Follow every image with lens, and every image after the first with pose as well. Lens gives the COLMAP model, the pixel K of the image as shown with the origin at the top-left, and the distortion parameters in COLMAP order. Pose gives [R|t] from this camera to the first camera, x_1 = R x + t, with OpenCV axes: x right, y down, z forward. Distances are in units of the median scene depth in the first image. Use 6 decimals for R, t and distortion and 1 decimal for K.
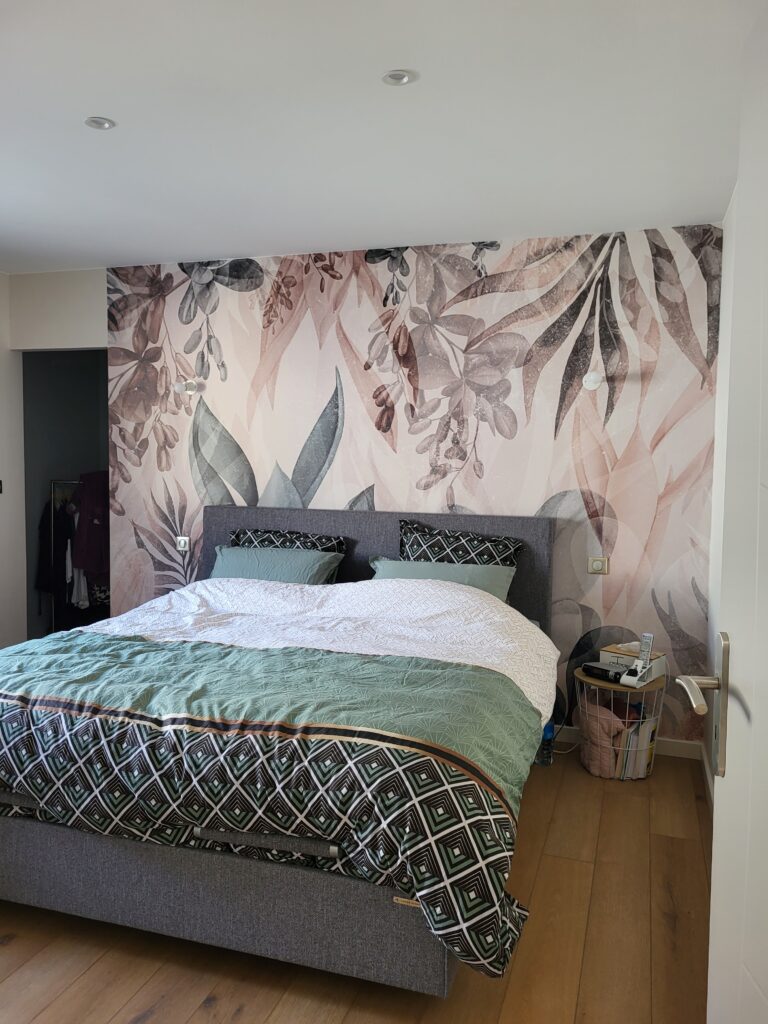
lens RADIAL K [[782.4, 0, 384.9], [0, 782.4, 508.5], [0, 0, 1]] dist [0.050749, -0.042788]
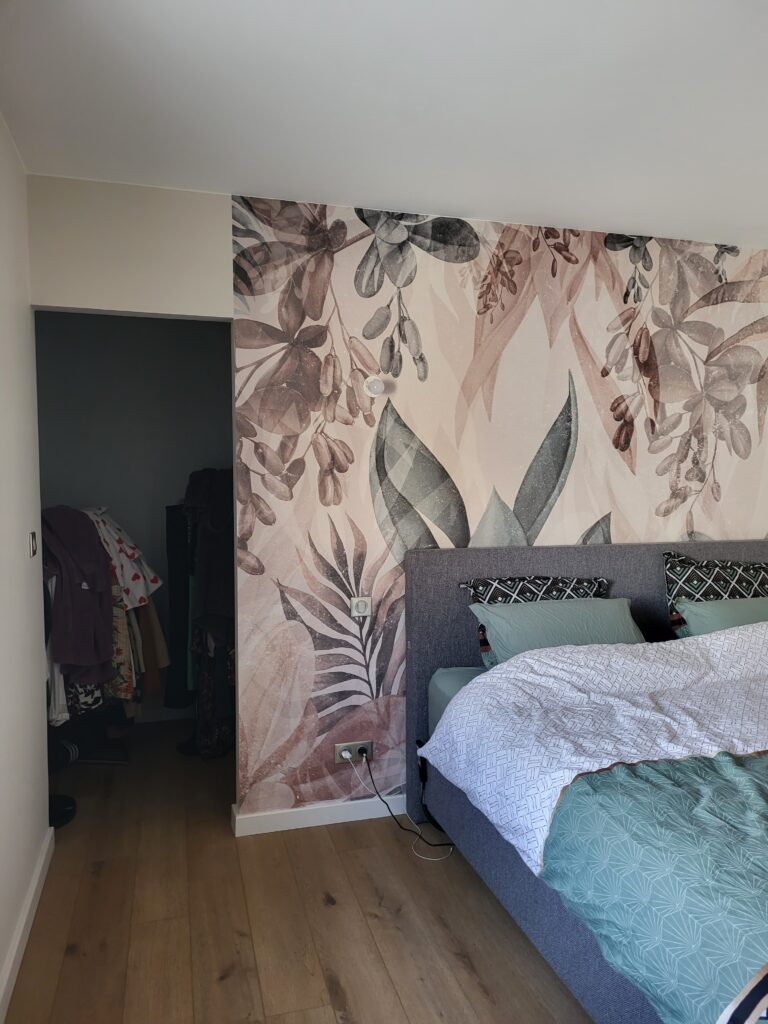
lens RADIAL K [[782.4, 0, 383.8], [0, 782.4, 515.7], [0, 0, 1]] dist [0.050749, -0.042788]
pose [[0.818413, -0.047920, 0.572630, -0.672224], [0.044054, 0.998816, 0.020622, -0.053353], [-0.572940, 0.008350, 0.819555, 0.425815]]
